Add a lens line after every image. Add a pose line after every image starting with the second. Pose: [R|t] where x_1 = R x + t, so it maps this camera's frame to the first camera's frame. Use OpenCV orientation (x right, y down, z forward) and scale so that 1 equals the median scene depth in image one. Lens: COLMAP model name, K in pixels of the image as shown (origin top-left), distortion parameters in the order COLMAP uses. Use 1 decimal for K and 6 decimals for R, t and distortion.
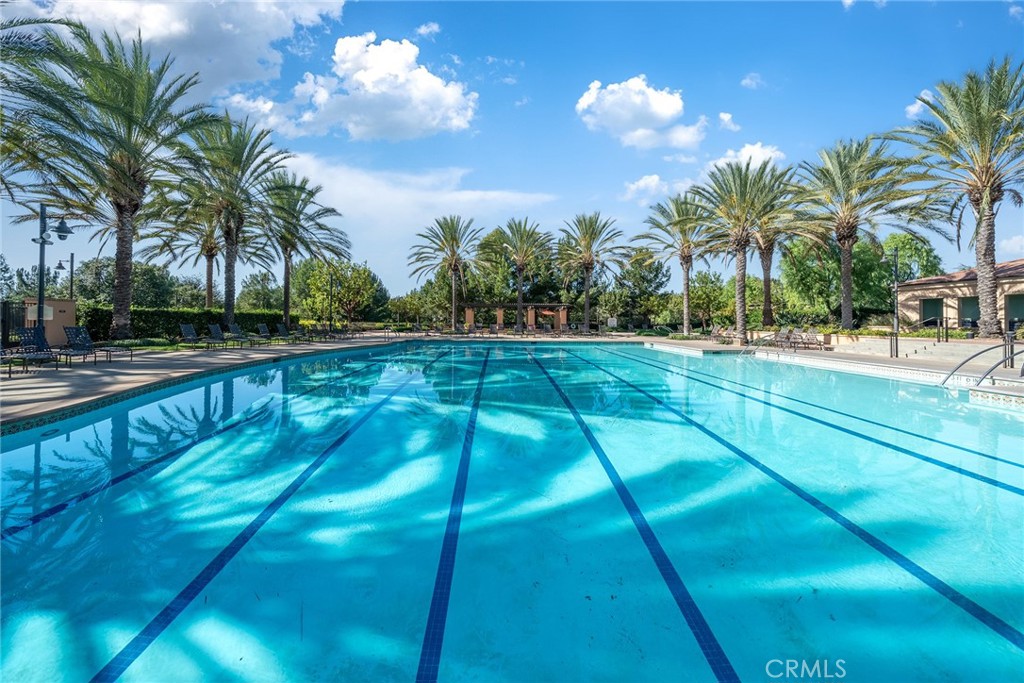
lens RADIAL K [[352.3, 0, 510.0], [0, 352.3, 317.5], [0, 0, 1]] dist [-0.001439, -0.000185]
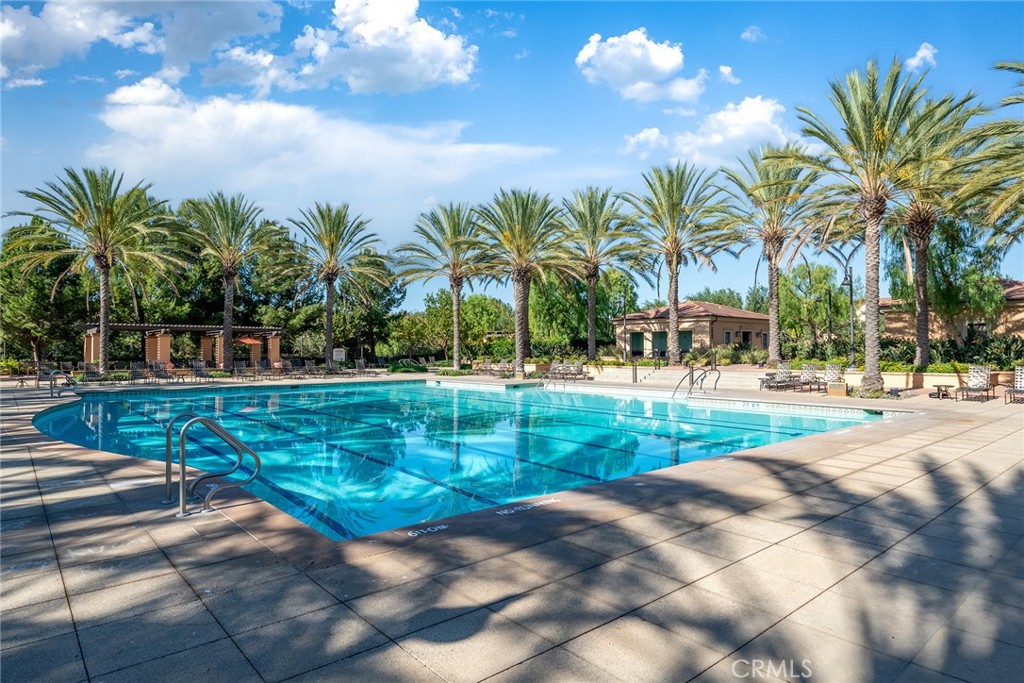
lens RADIAL K [[572.5, 0, 512.9], [0, 572.5, 344.1], [0, 0, 1]] dist [0.001958, 0.000034]
pose [[0.755828, -0.000086, 0.654771, -0.359537], [-0.001195, 0.999998, 0.001510, -0.017591], [-0.654770, -0.001924, 0.755826, -0.165125]]
